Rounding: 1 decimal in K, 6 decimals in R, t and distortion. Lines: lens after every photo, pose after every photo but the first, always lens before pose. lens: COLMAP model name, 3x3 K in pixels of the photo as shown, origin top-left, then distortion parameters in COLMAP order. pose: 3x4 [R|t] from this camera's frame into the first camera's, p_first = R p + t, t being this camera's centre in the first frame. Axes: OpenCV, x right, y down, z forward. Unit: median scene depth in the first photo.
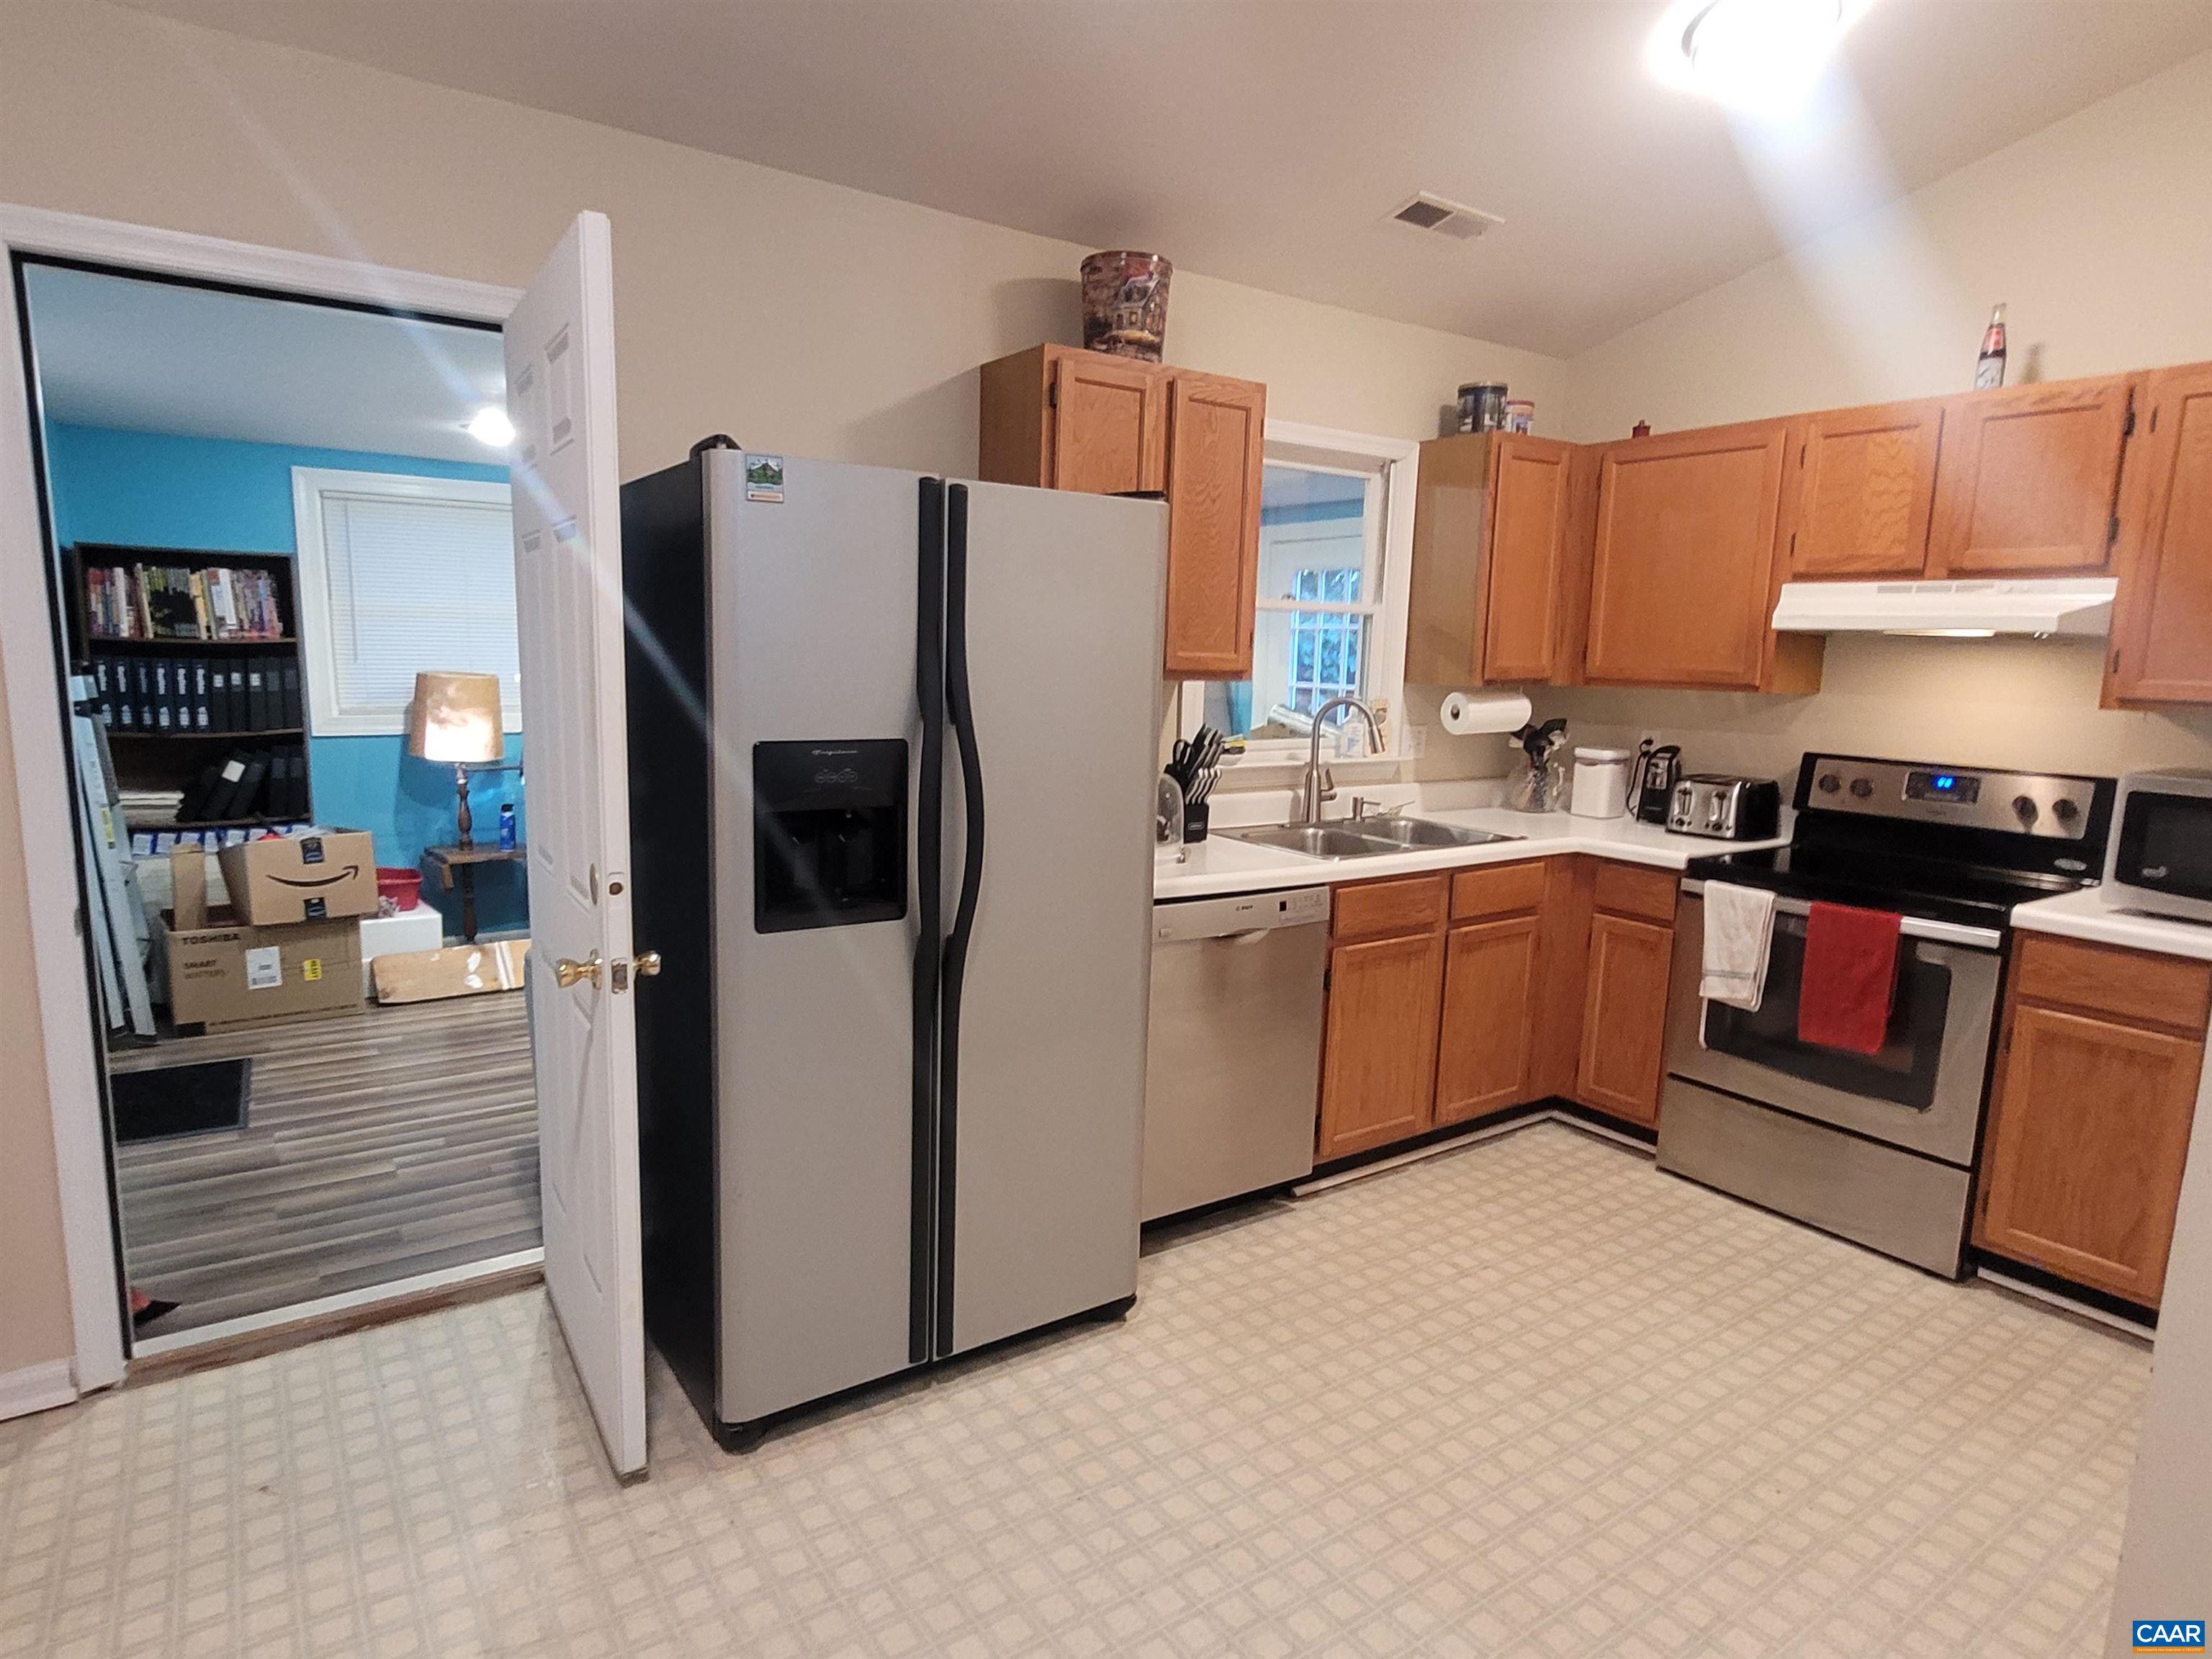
lens RADIAL K [[1250.9, 0, 1100.5], [0, 1250.9, 840.4], [0, 0, 1]] dist [0.003962, -0.000394]
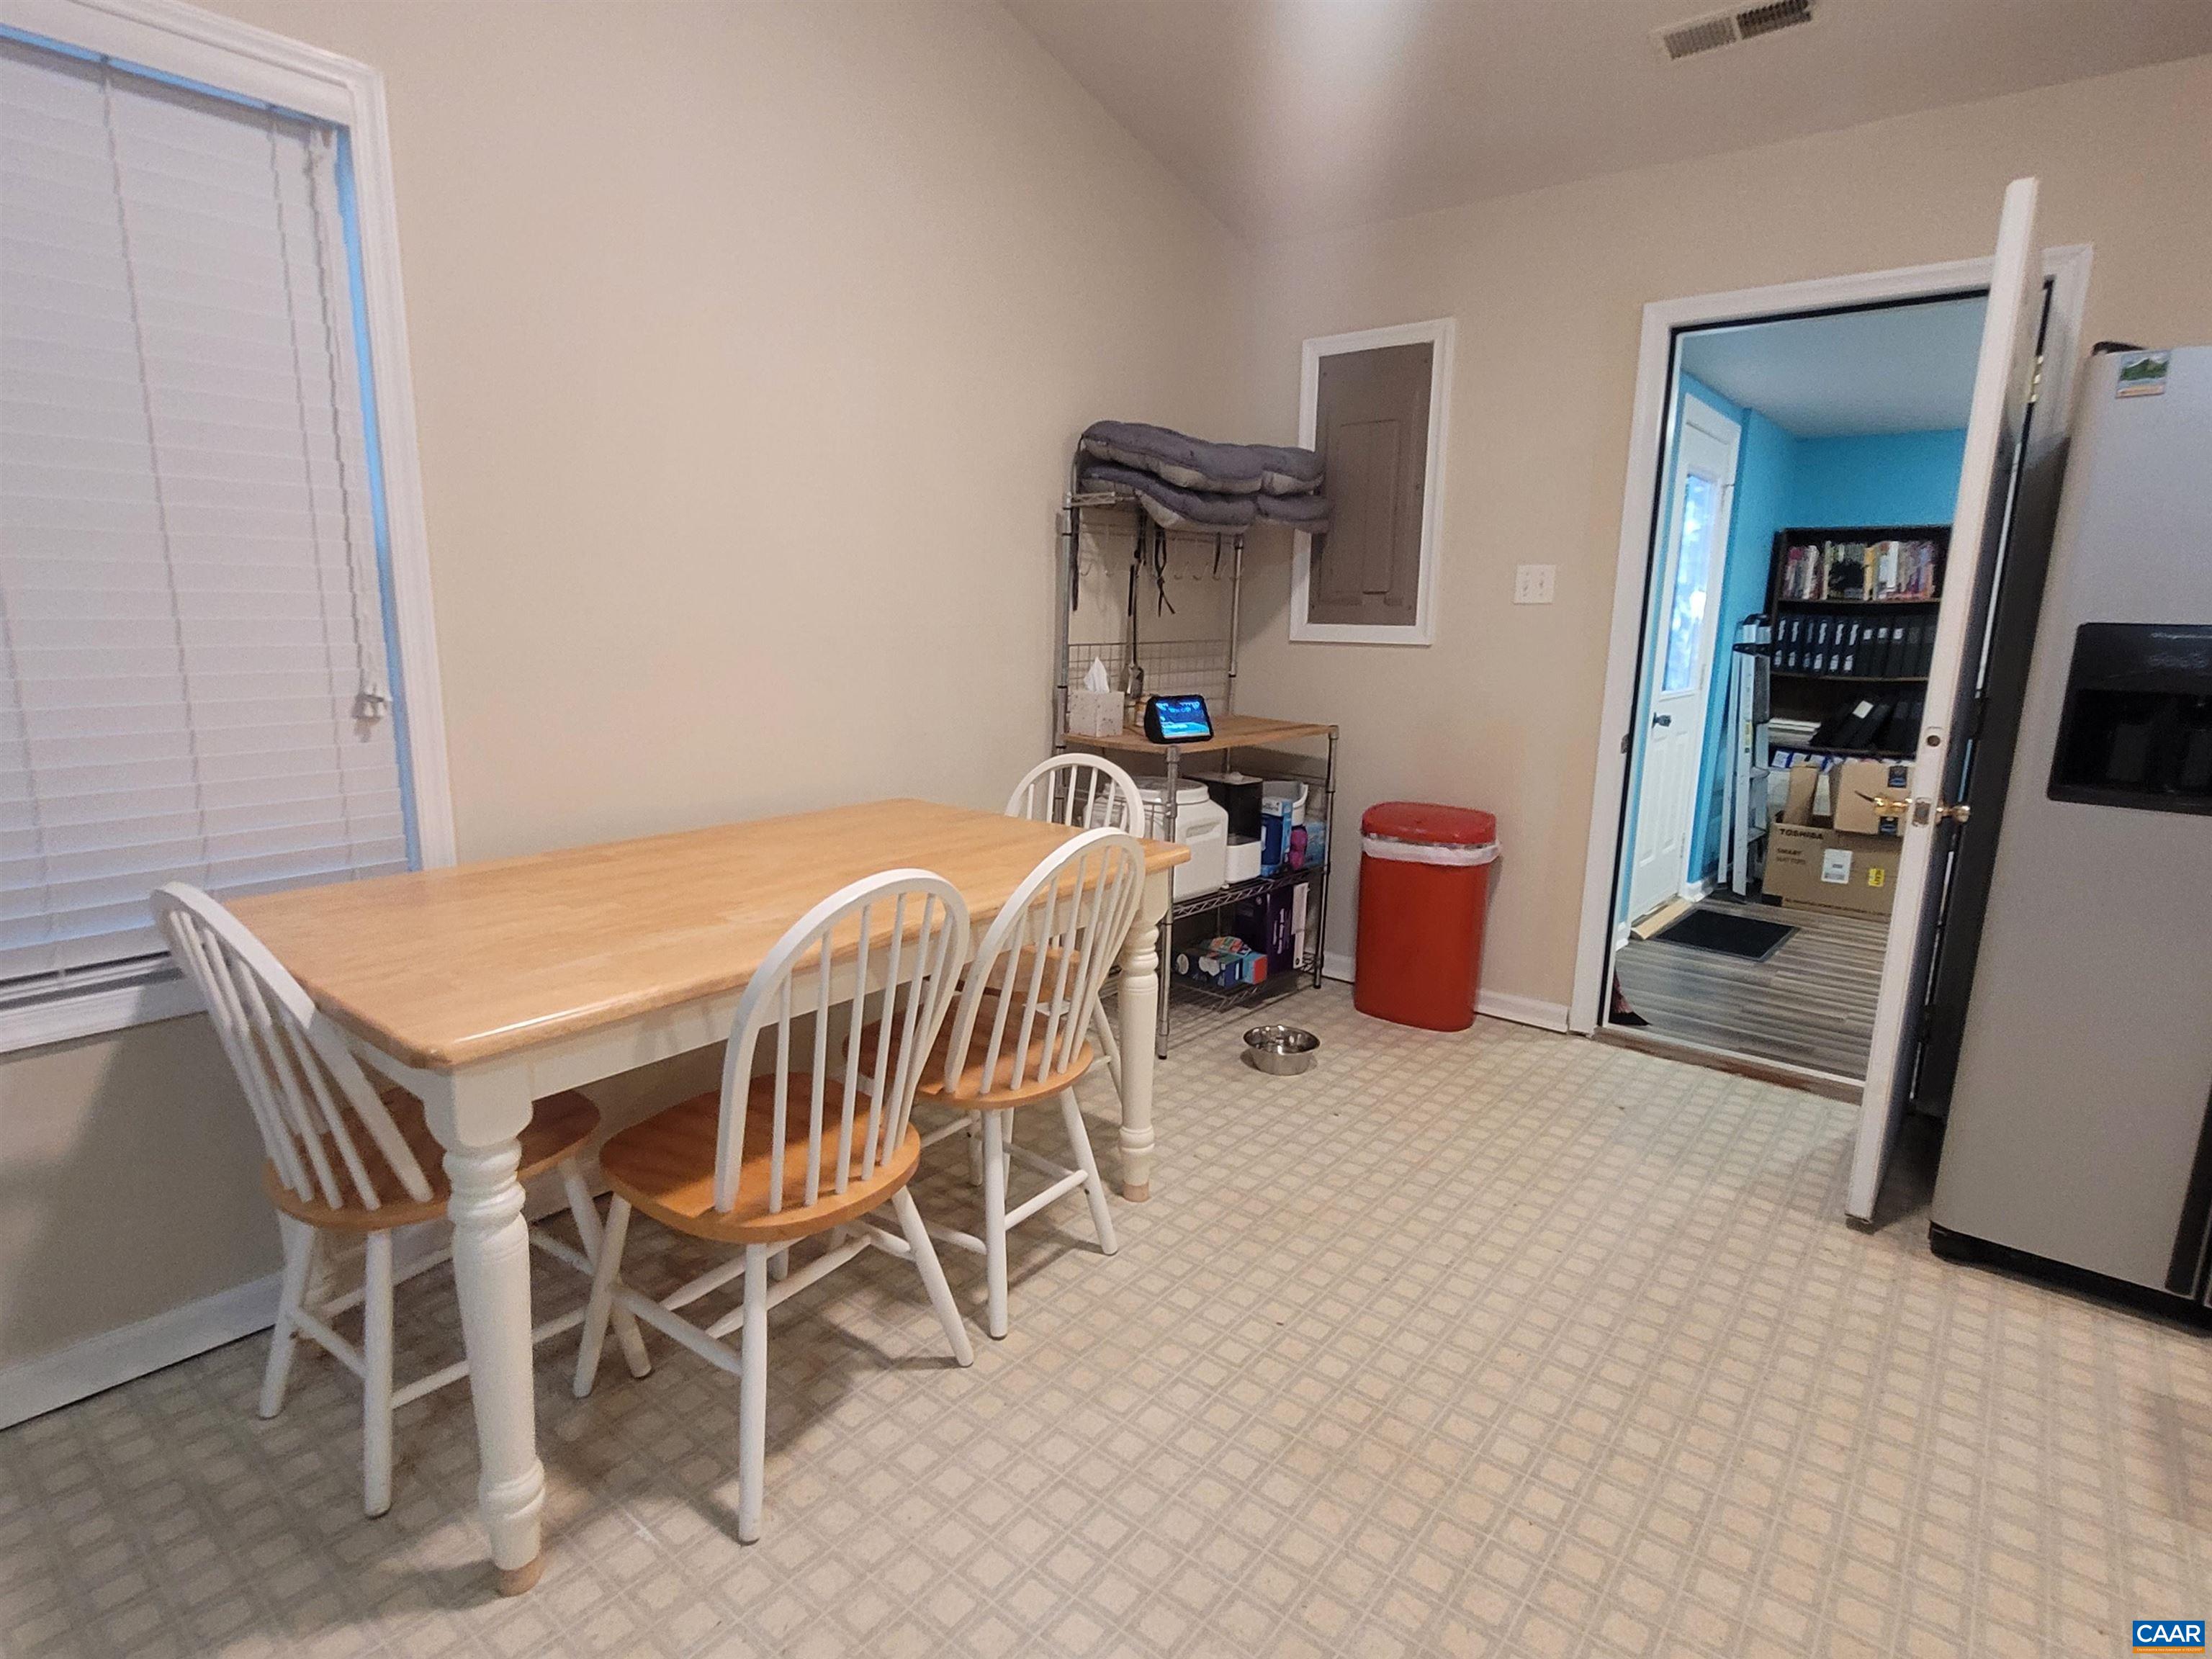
lens RADIAL K [[1143.3, 0, 1075.7], [0, 1143.3, 827.6], [0, 0, 1]] dist [0.002772, 0.000441]
pose [[0.280185, 0.164427, -0.945759, 0.177009], [-0.157381, 0.979758, 0.123713, 0.043373], [0.946957, 0.114182, 0.300392, -0.045498]]
